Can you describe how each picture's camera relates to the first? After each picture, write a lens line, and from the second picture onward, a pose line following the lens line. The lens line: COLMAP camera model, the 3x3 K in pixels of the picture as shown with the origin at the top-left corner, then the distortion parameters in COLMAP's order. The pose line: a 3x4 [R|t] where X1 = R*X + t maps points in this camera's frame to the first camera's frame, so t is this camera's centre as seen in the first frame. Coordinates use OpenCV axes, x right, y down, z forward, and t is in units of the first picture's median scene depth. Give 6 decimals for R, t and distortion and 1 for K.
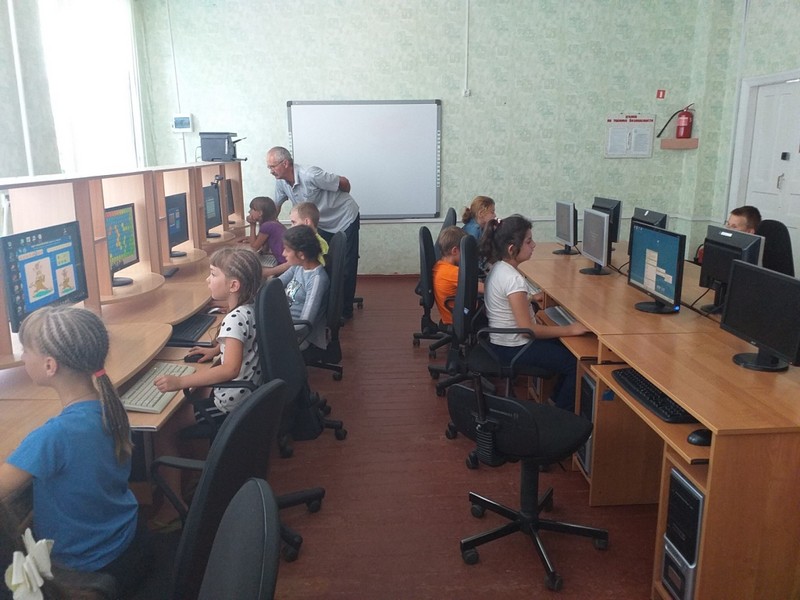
lens RADIAL K [[662.6, 0, 400.0], [0, 662.6, 300.0], [0, 0, 1]] dist [0.116227, -0.274868]
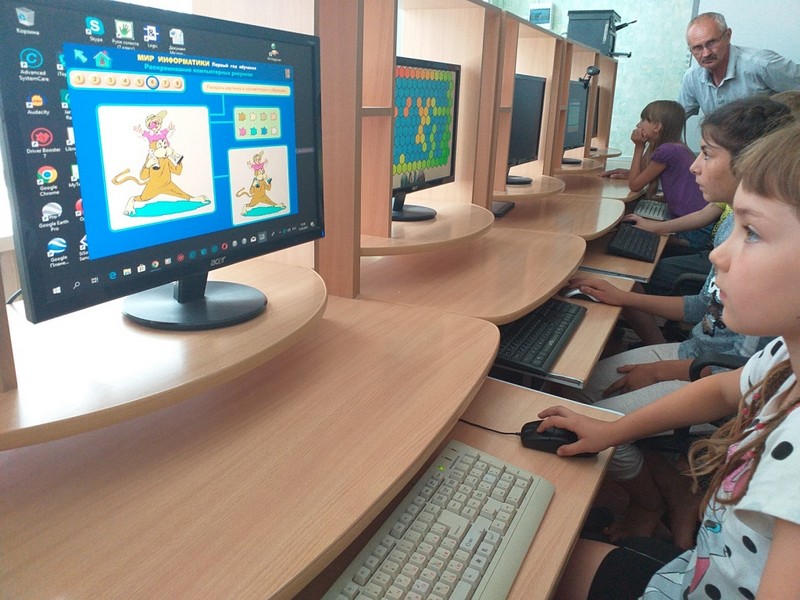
lens RADIAL K [[662.6, 0, 400.0], [0, 662.6, 300.0], [0, 0, 1]] dist [0.116227, -0.274868]
pose [[0.889712, 0.163905, -0.426084, -0.198616], [-0.135571, 0.986083, 0.096236, -0.008965], [0.435928, -0.027858, 0.899550, 0.537029]]
